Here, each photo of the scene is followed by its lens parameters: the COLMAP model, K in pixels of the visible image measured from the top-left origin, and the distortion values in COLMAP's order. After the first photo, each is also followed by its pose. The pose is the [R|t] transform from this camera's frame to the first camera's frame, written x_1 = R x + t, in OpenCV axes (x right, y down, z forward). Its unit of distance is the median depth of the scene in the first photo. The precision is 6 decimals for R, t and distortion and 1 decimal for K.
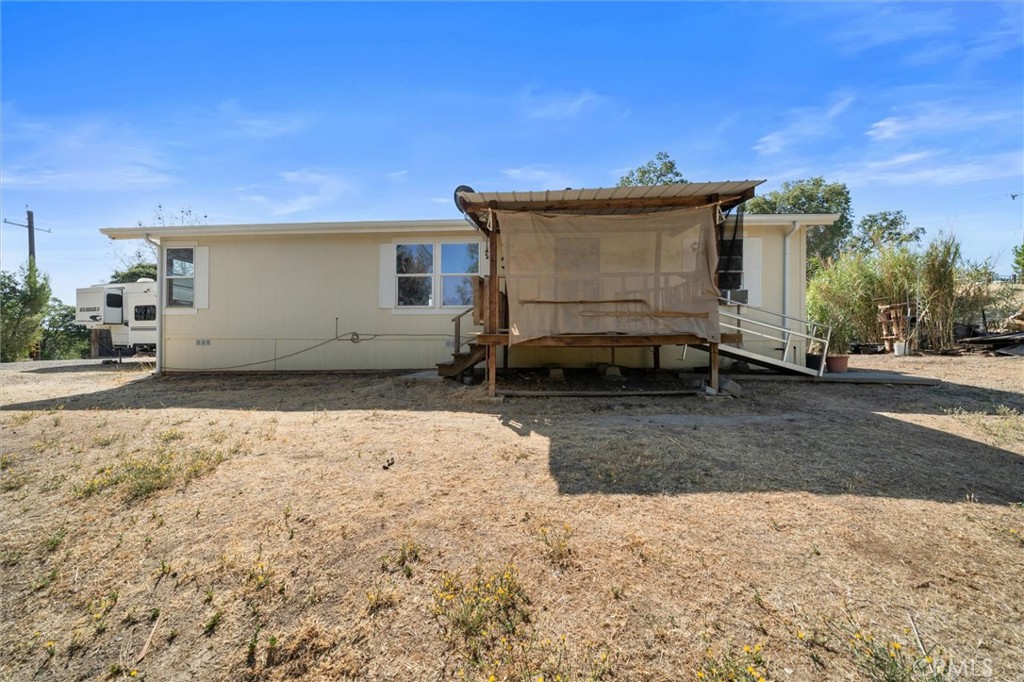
lens RADIAL K [[349.5, 0, 506.6], [0, 349.5, 346.9], [0, 0, 1]] dist [-0.005875, -0.000106]
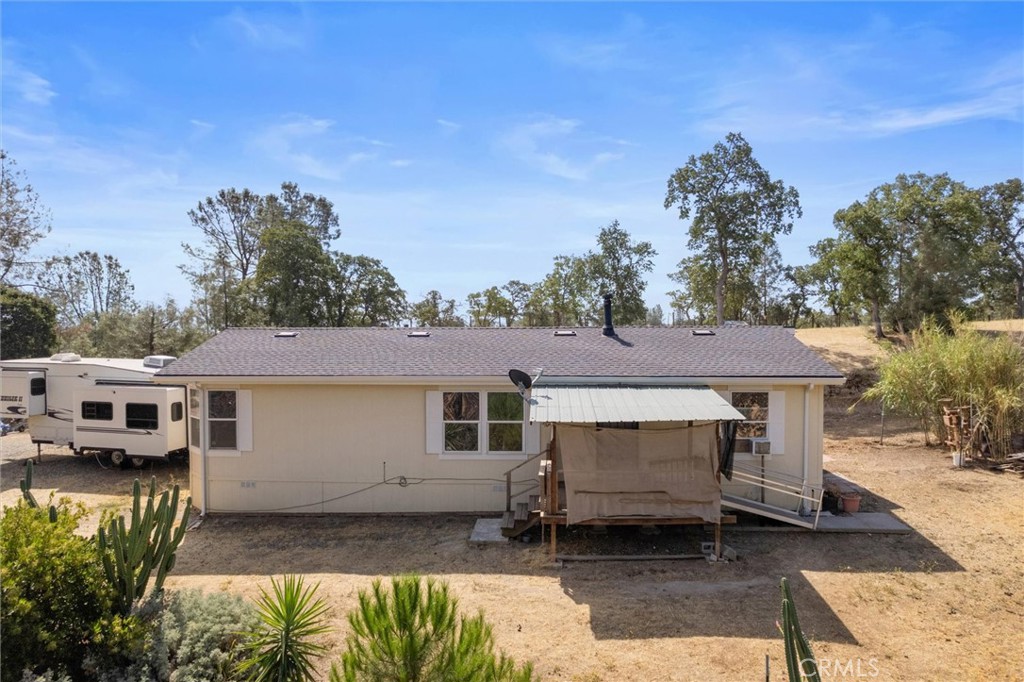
lens RADIAL K [[635.2, 0, 512.0], [0, 635.2, 341.0], [0, 0, 1]] dist [-0.062907, 0.046111]
pose [[0.999463, -0.008518, 0.031644, -0.267052], [0.008352, 0.999951, 0.005391, -0.708809], [-0.031688, -0.005124, 0.999485, -1.372055]]
